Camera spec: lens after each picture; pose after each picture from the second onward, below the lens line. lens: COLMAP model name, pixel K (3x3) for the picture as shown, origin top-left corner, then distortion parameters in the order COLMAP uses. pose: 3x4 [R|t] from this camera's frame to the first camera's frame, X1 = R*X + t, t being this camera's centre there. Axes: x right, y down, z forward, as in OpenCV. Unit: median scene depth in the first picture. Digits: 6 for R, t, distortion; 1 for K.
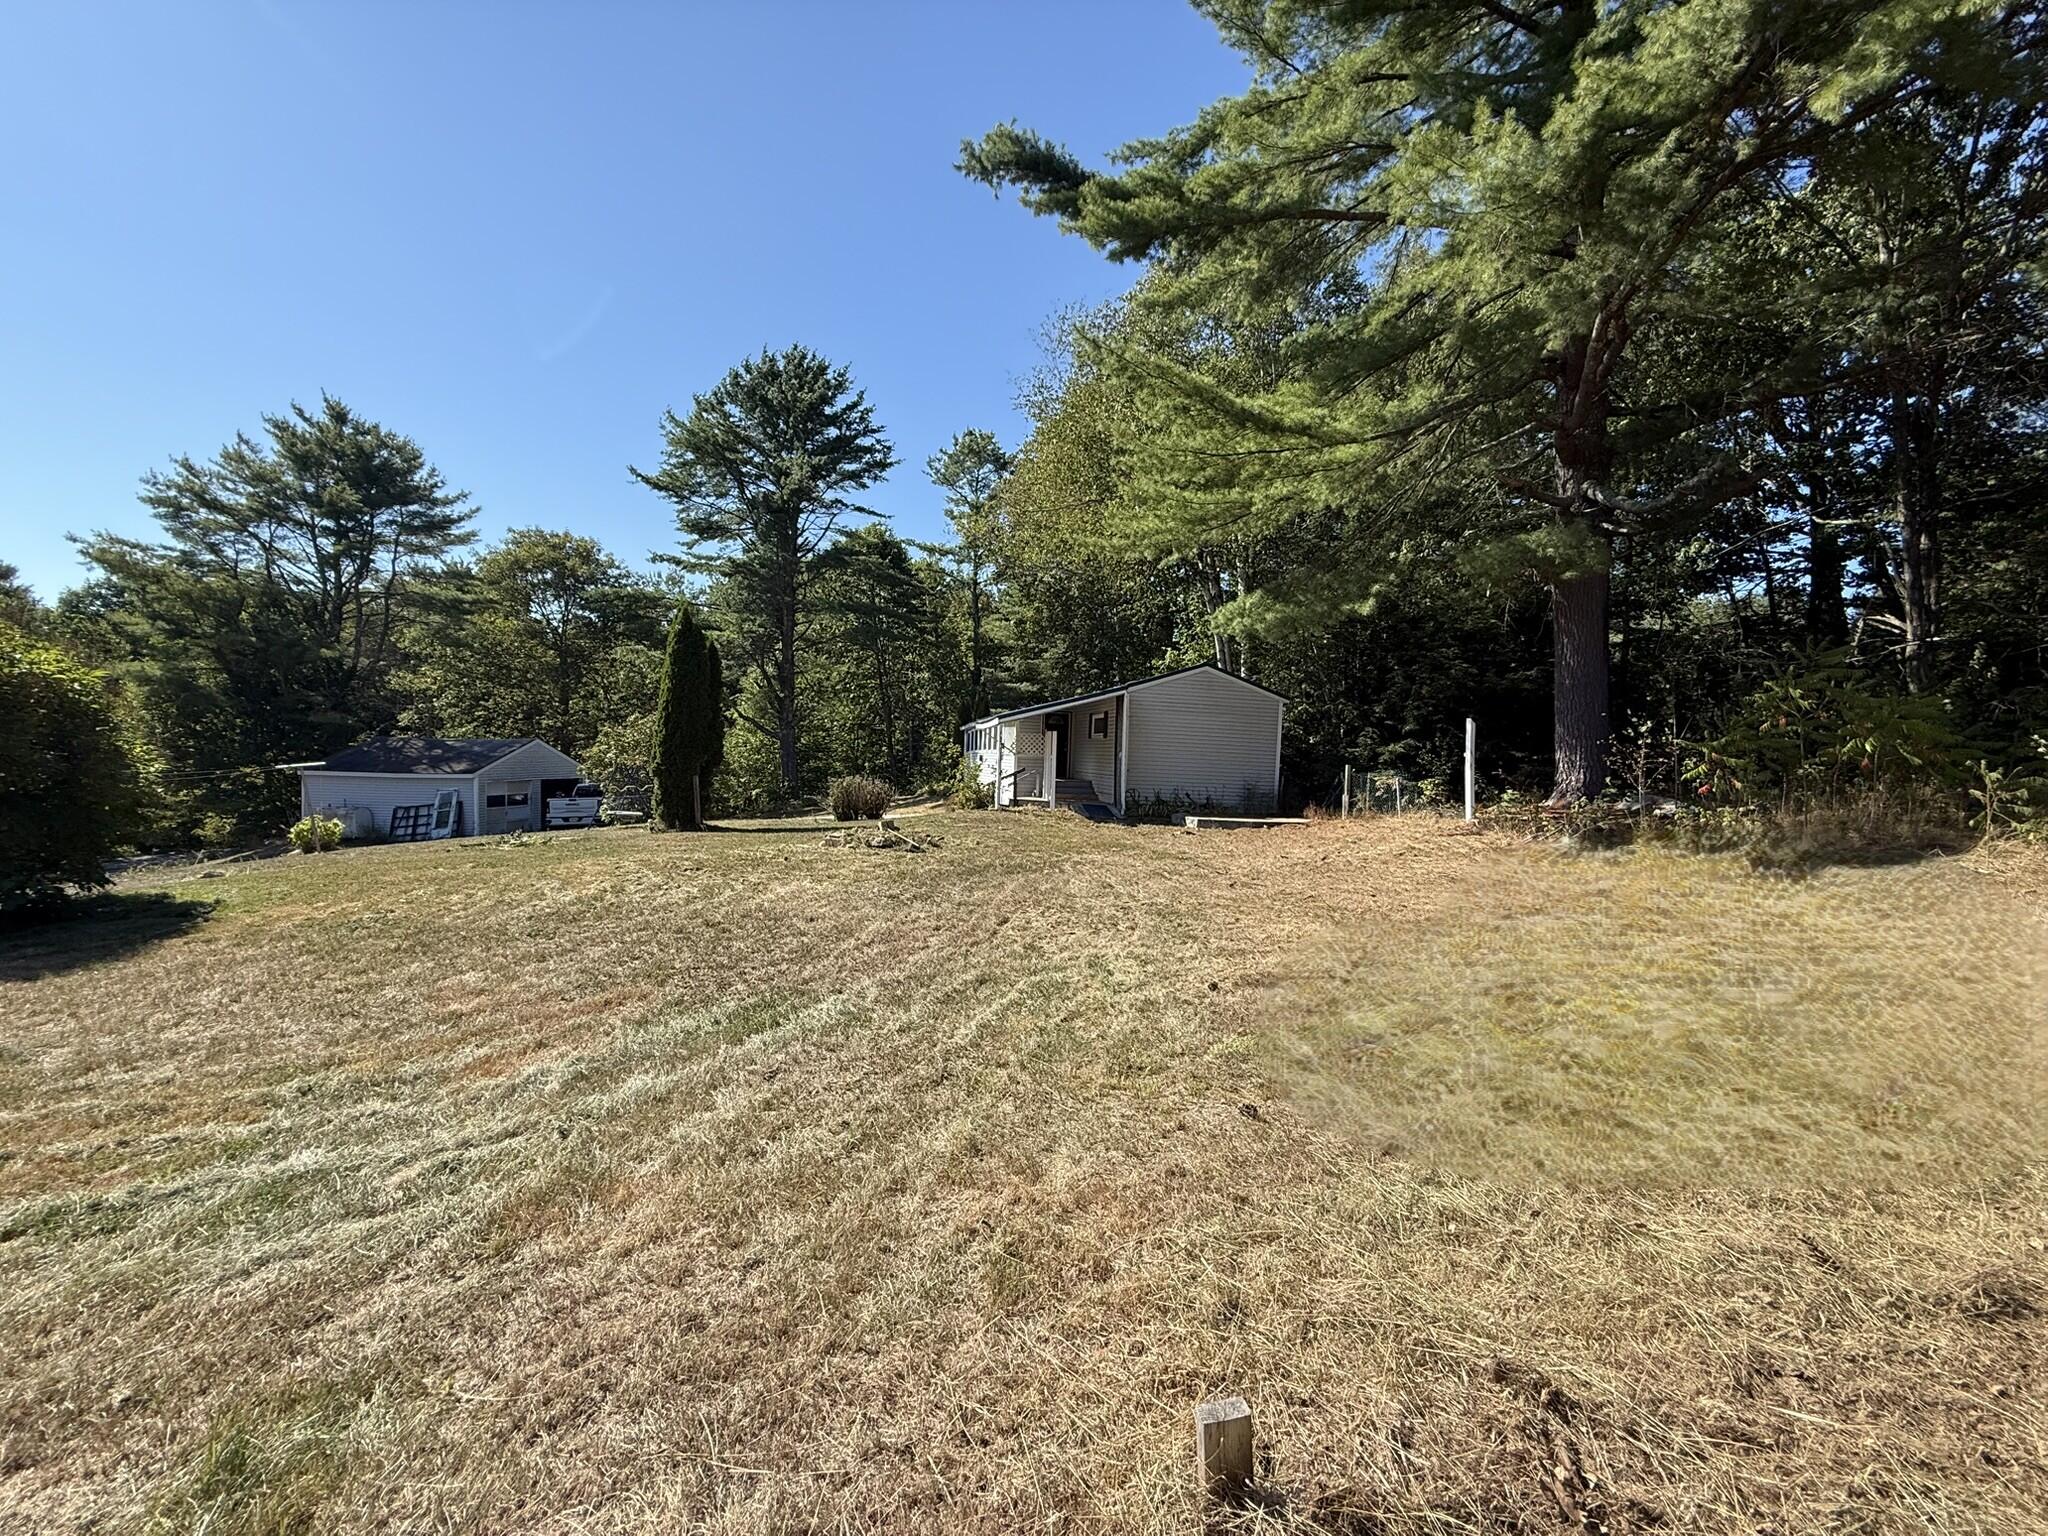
lens RADIAL K [[953.3, 0, 1024.0], [0, 953.3, 768.0], [0, 0, 1]] dist [0.000190, 0.000065]
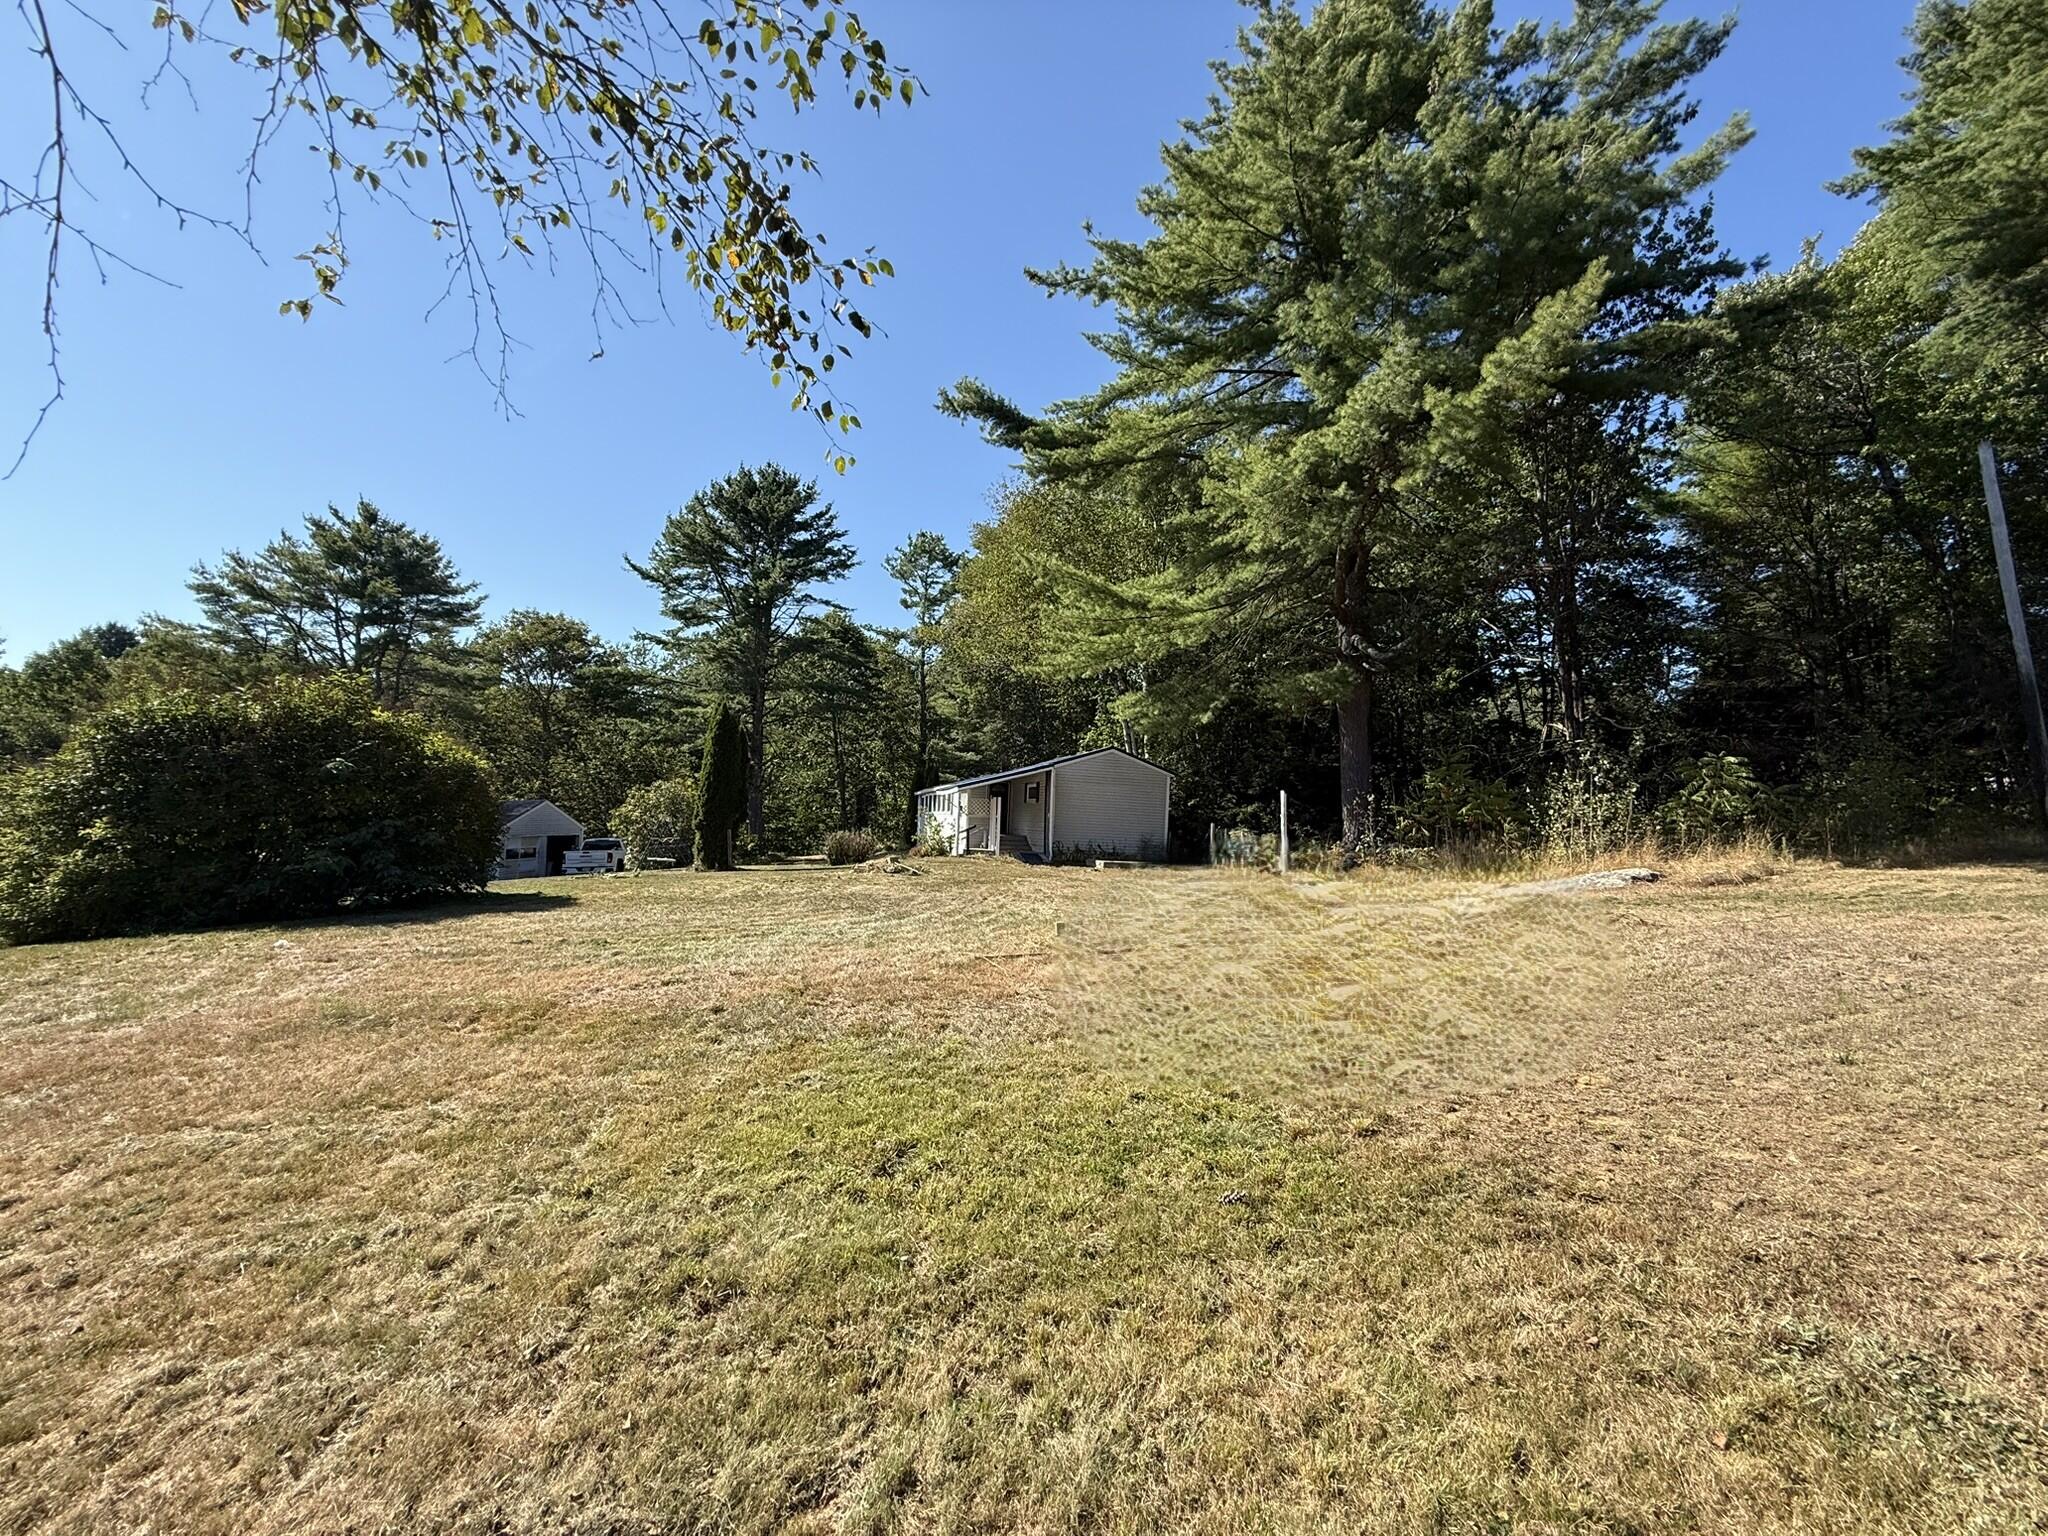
lens RADIAL K [[953.3, 0, 1024.0], [0, 953.3, 768.0], [0, 0, 1]] dist [0.000190, 0.000065]
pose [[0.997513, 0.007798, 0.070055, -0.014679], [-0.003221, 0.997866, -0.065213, 0.003912], [-0.070414, 0.064826, 0.995409, -0.176707]]
